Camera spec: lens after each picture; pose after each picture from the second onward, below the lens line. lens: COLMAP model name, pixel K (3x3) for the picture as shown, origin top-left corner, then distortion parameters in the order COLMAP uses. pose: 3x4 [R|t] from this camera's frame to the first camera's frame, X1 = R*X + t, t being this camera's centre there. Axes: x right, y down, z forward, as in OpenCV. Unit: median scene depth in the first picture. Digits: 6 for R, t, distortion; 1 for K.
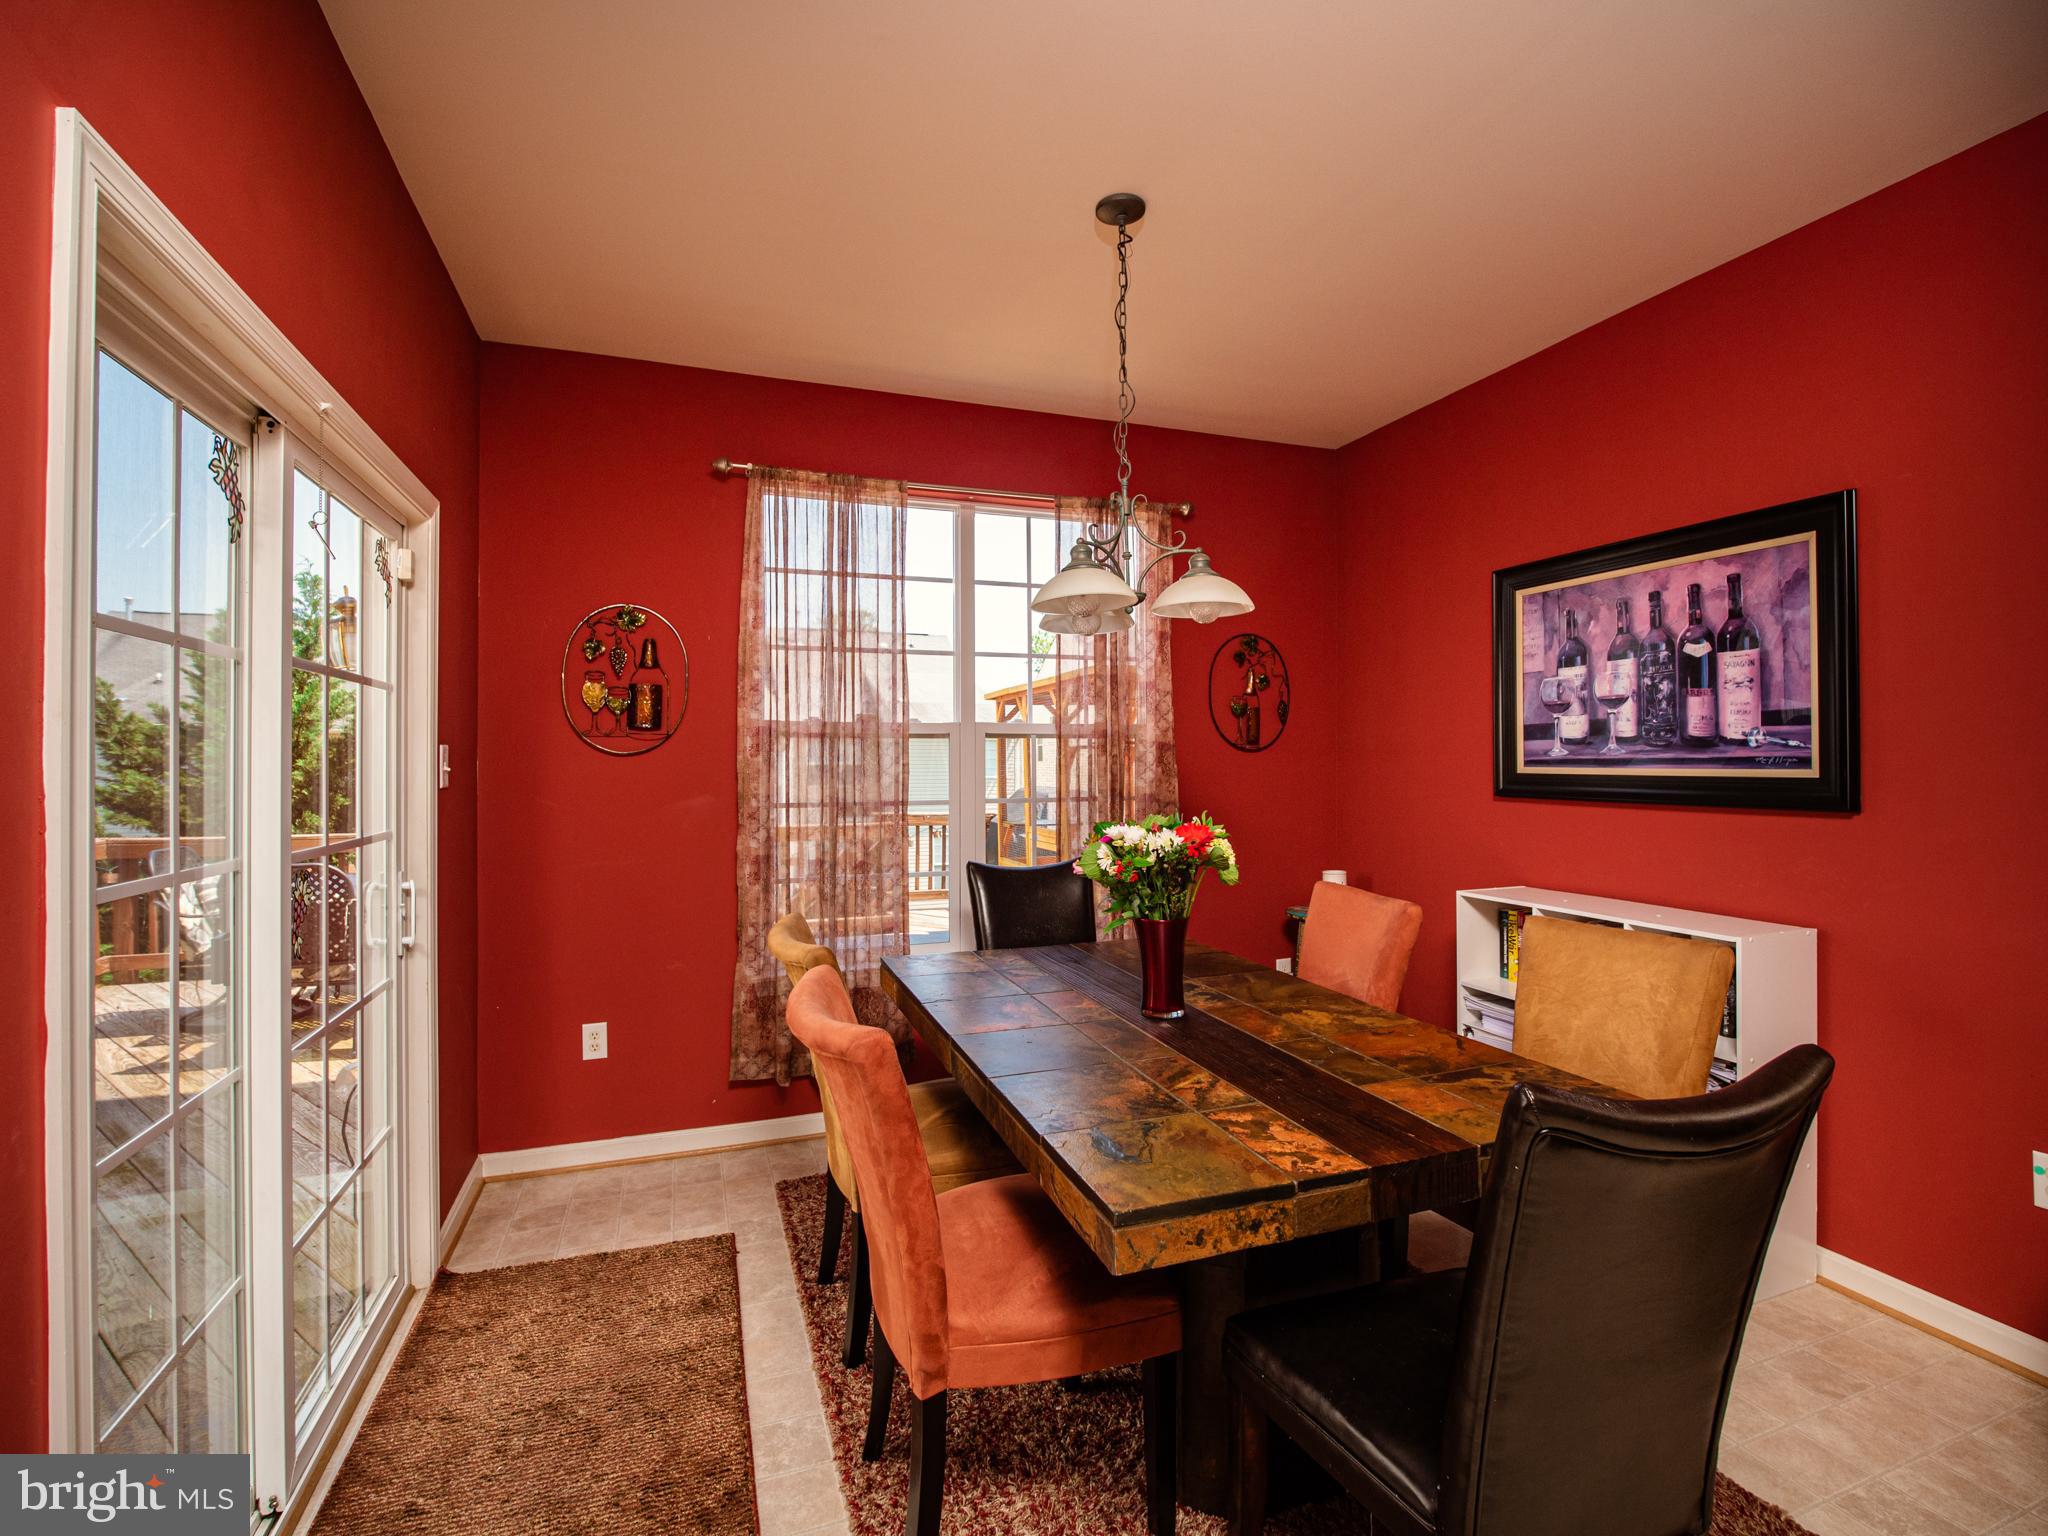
lens RADIAL K [[938.4, 0, 1033.8], [0, 938.4, 760.1], [0, 0, 1]] dist [-0.020312, -0.001038]
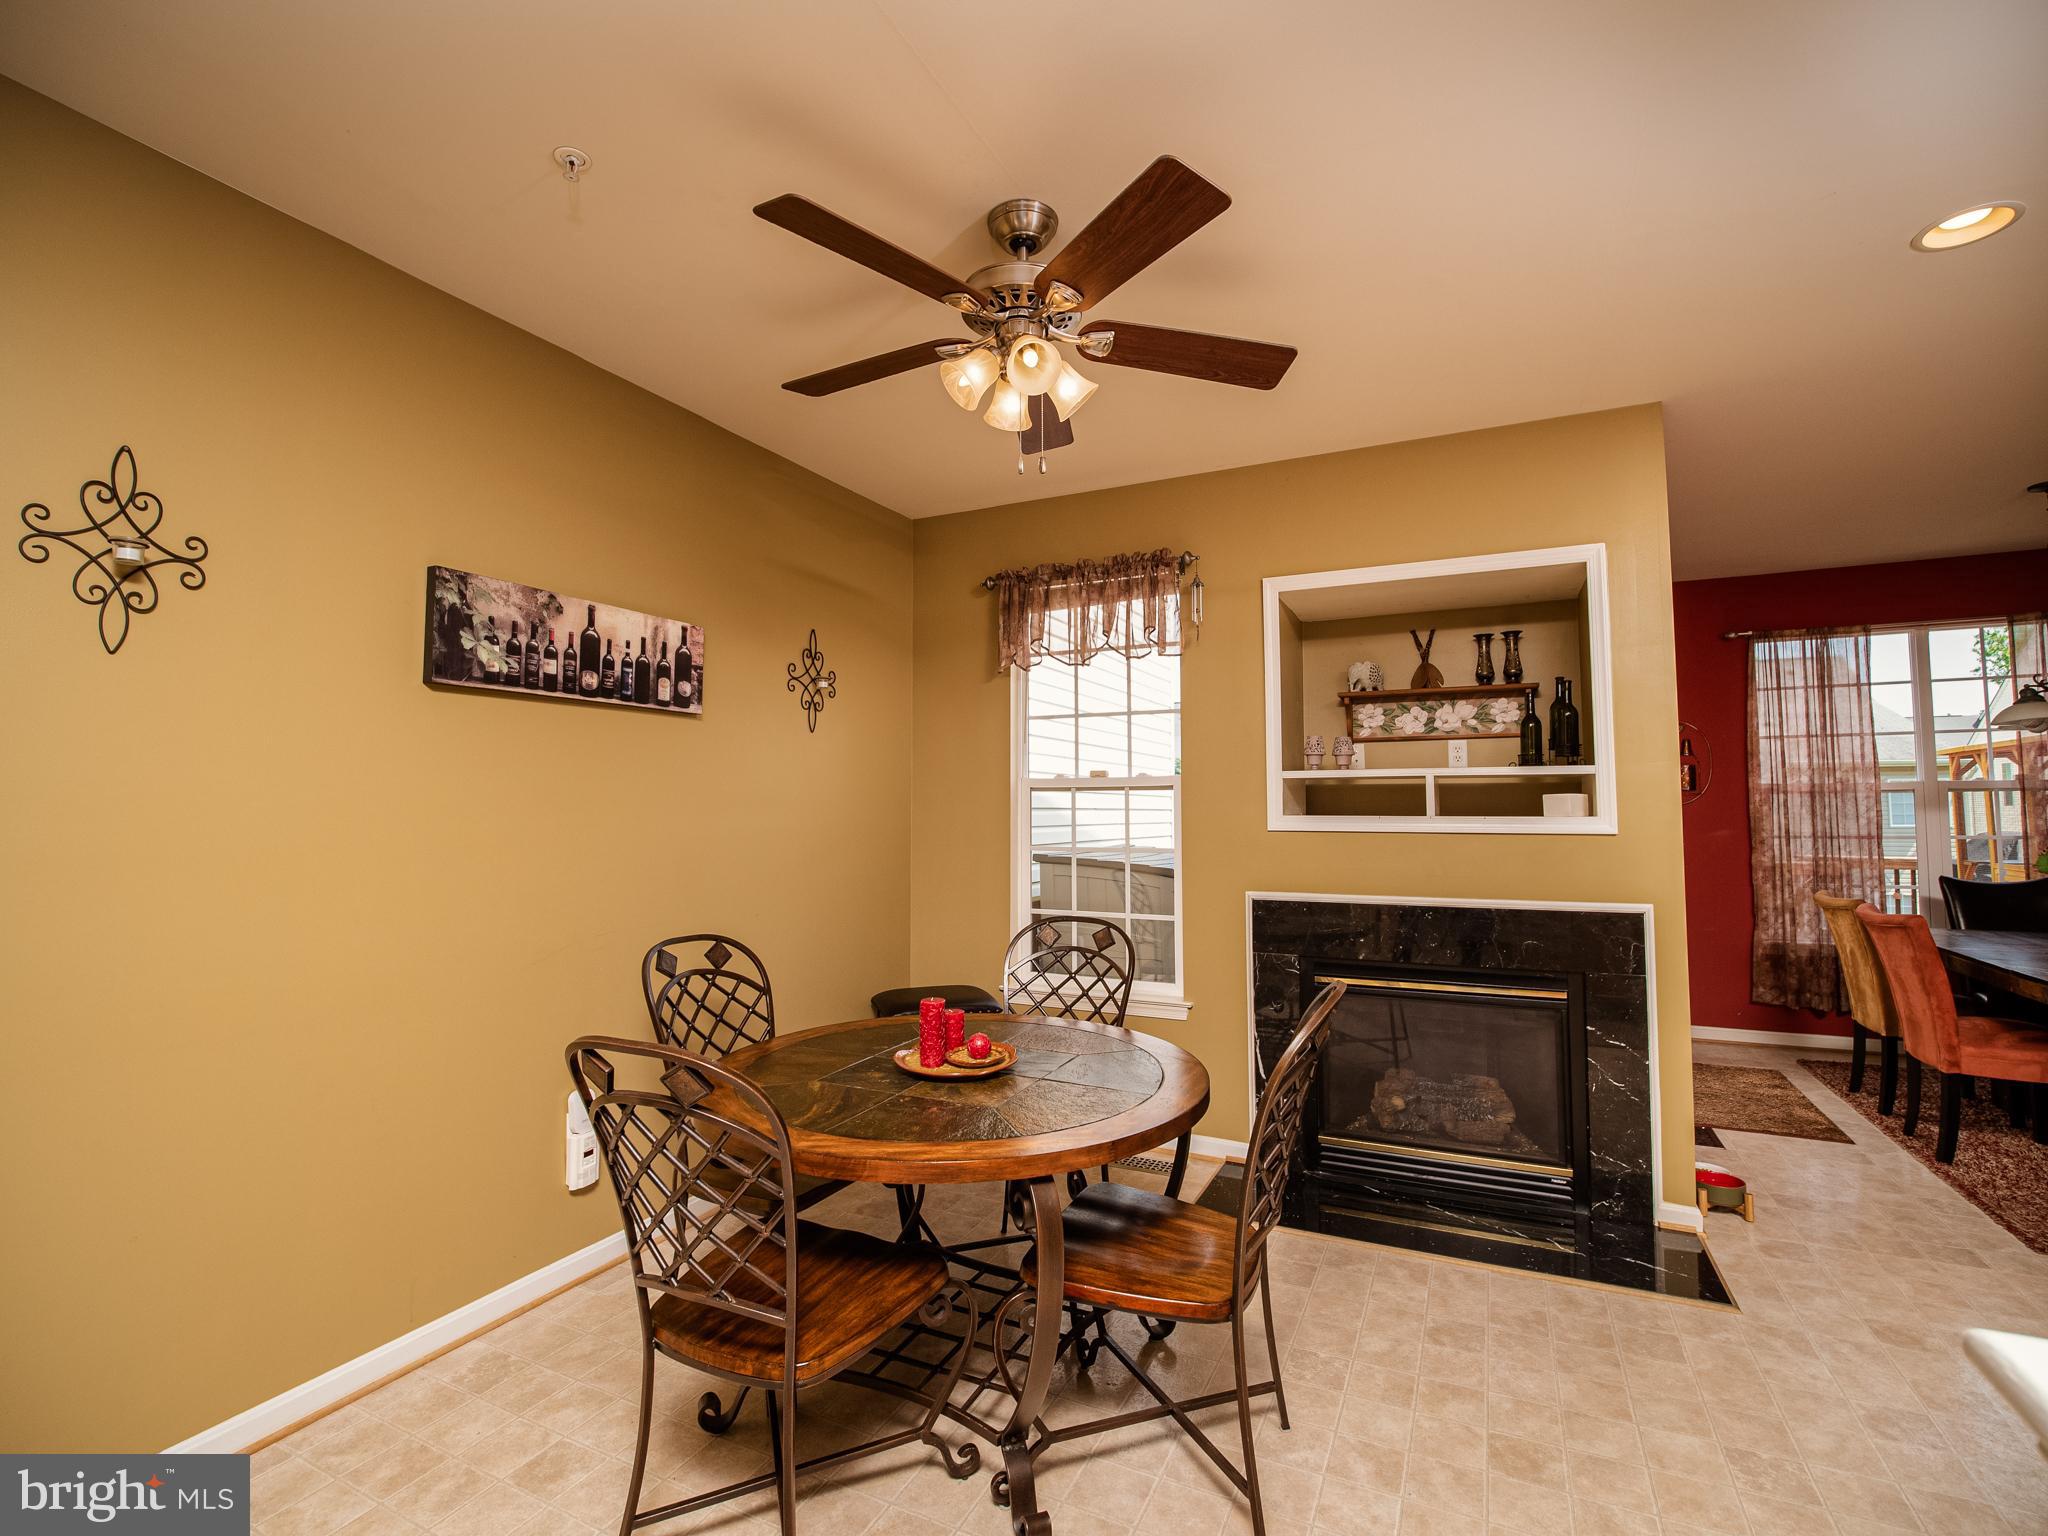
lens RADIAL K [[938.4, 0, 1029.6], [0, 938.4, 751.7], [0, 0, 1]] dist [-0.020312, -0.001038]
pose [[0.687271, -0.042402, -0.725163, 0.002213], [0.002189, 0.998411, -0.056305, -0.009402], [0.726398, 0.037110, 0.686272, -0.951594]]
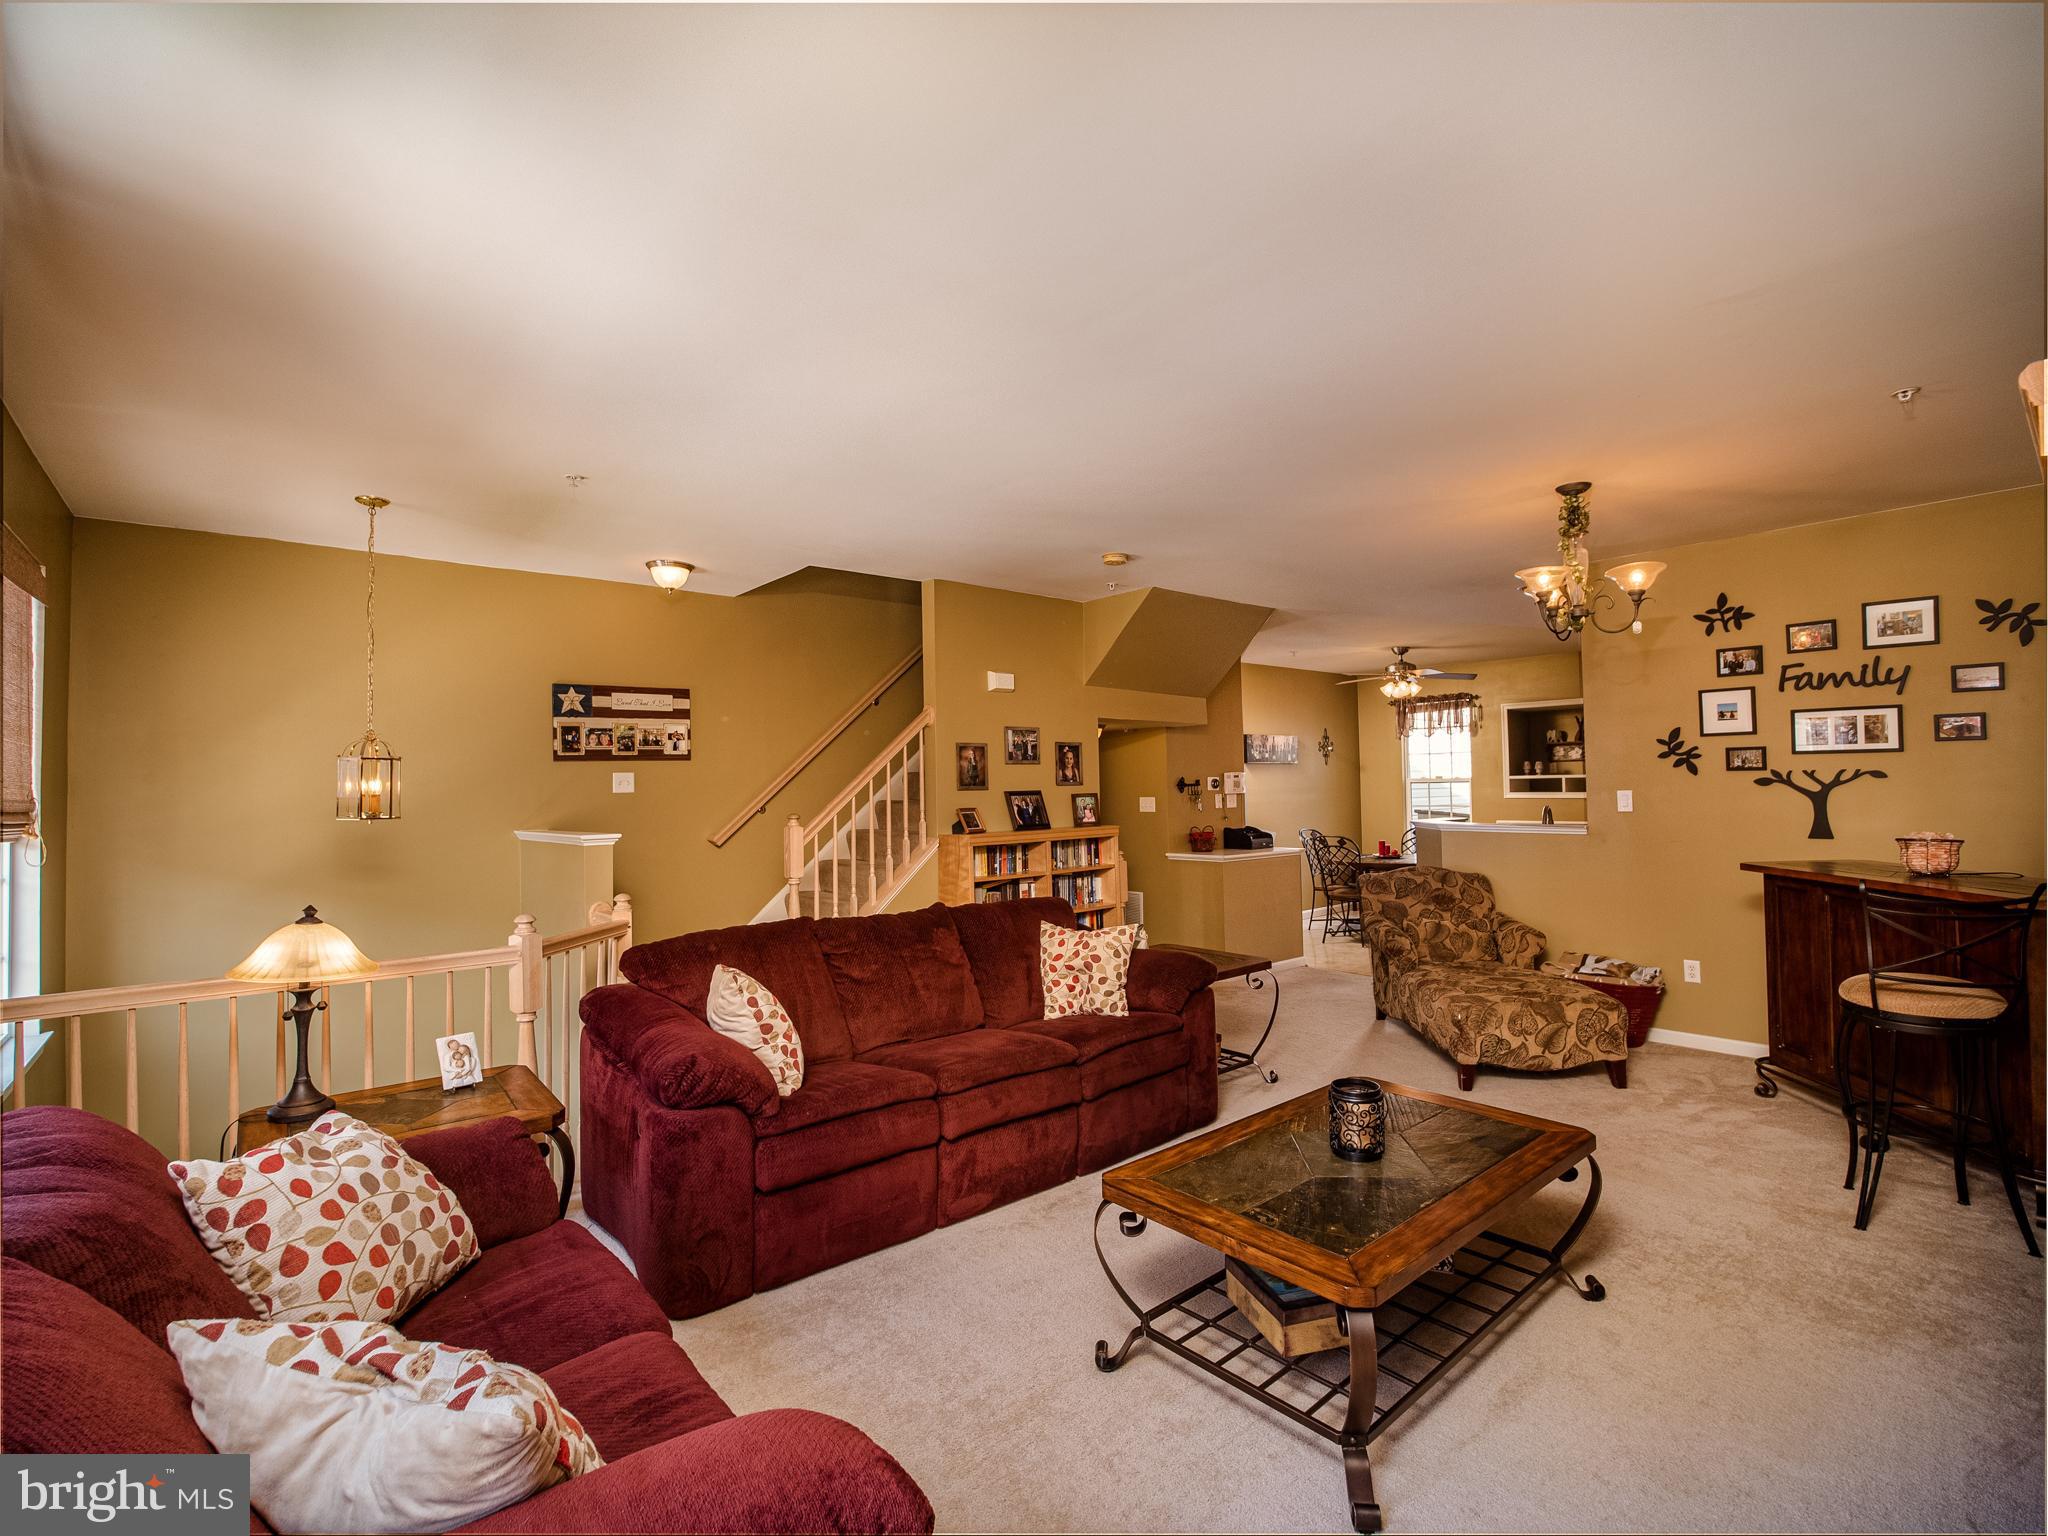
lens RADIAL K [[938.4, 0, 1036.0], [0, 938.4, 765.6], [0, 0, 1]] dist [-0.020312, -0.001038]
pose [[0.356250, -0.031826, -0.933848, 1.462134], [0.022213, 0.999426, -0.025587, -0.034681], [0.934127, -0.011628, 0.356752, -2.277574]]
